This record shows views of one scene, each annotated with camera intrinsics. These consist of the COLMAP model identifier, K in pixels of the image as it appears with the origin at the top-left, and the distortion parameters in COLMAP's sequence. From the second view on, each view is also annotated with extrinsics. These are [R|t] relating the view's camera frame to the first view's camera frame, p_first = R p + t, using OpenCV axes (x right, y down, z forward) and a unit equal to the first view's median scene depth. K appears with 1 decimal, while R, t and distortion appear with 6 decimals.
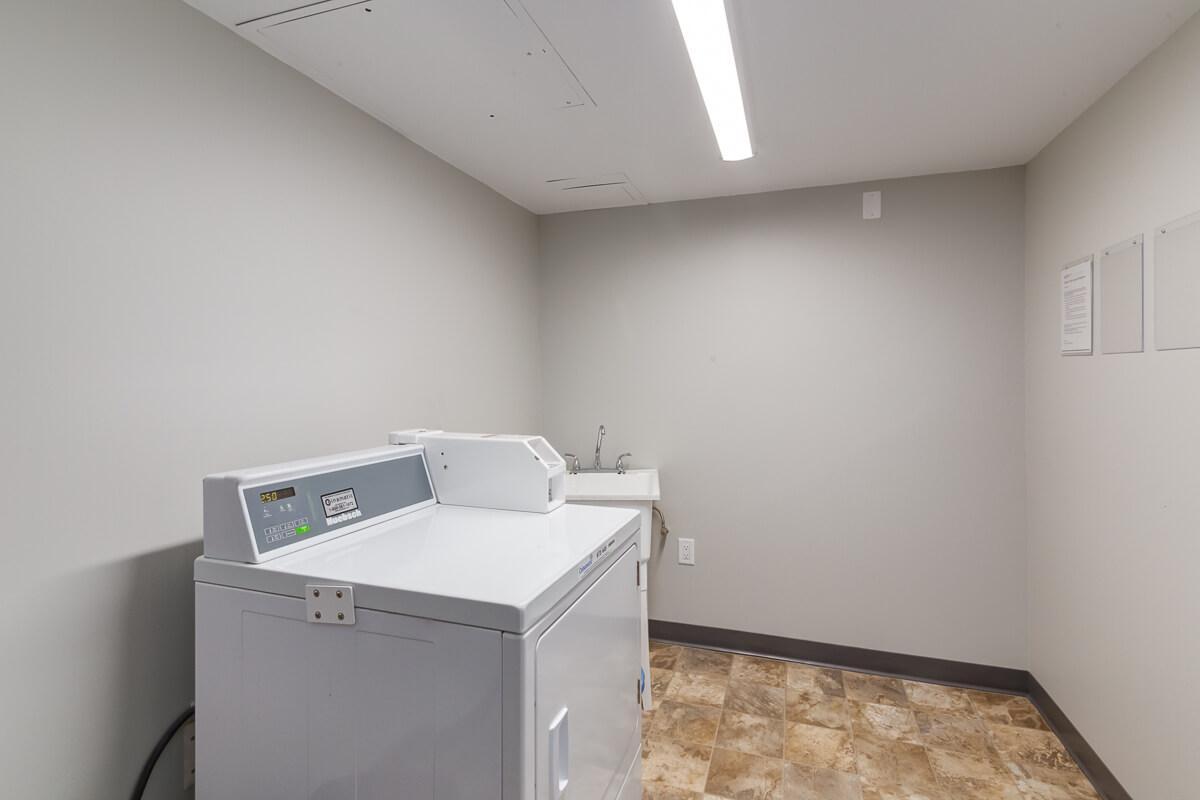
lens RADIAL K [[572.8, 0, 613.6], [0, 572.8, 375.2], [0, 0, 1]] dist [-0.001087, 0.001224]
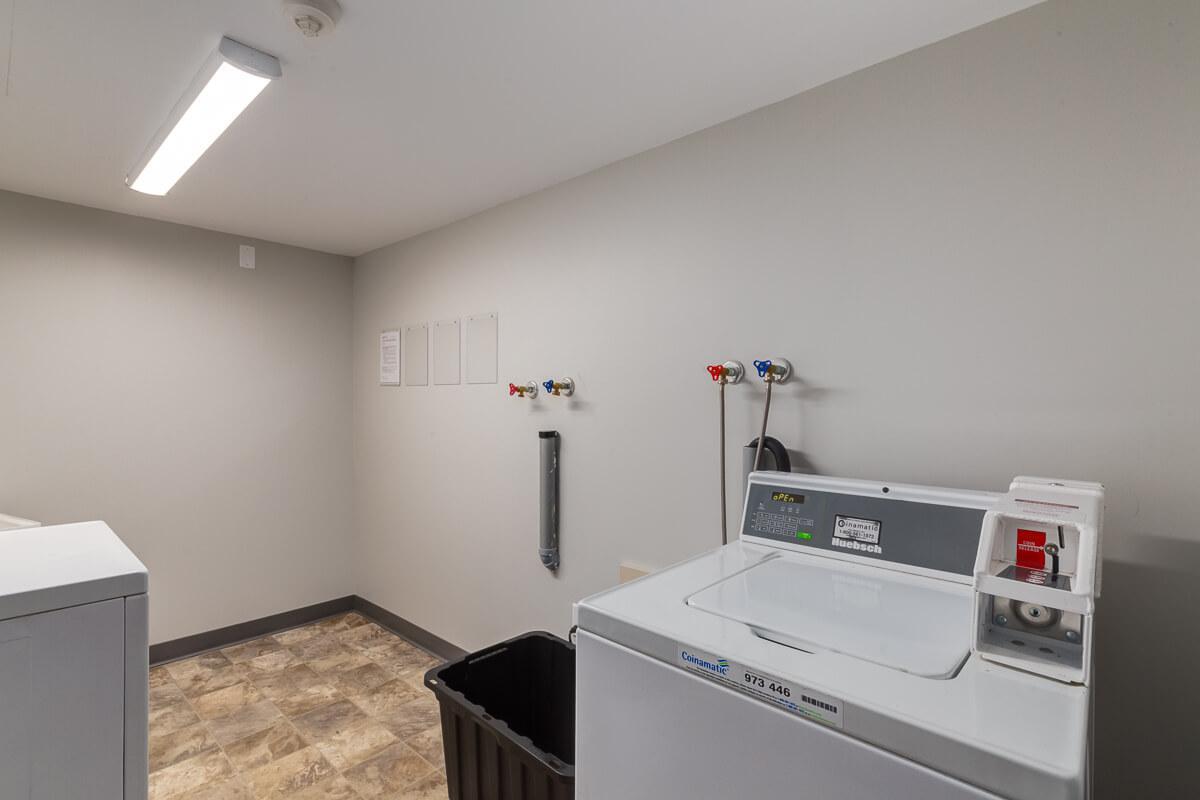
lens RADIAL K [[572.8, 0, 598.9], [0, 572.8, 401.9], [0, 0, 1]] dist [-0.001087, 0.001224]
pose [[0.400103, 0.003290, 0.916464, -0.427955], [-0.005521, 0.999984, -0.001179, 0.009938], [-0.916453, -0.004588, 0.400115, -0.201632]]
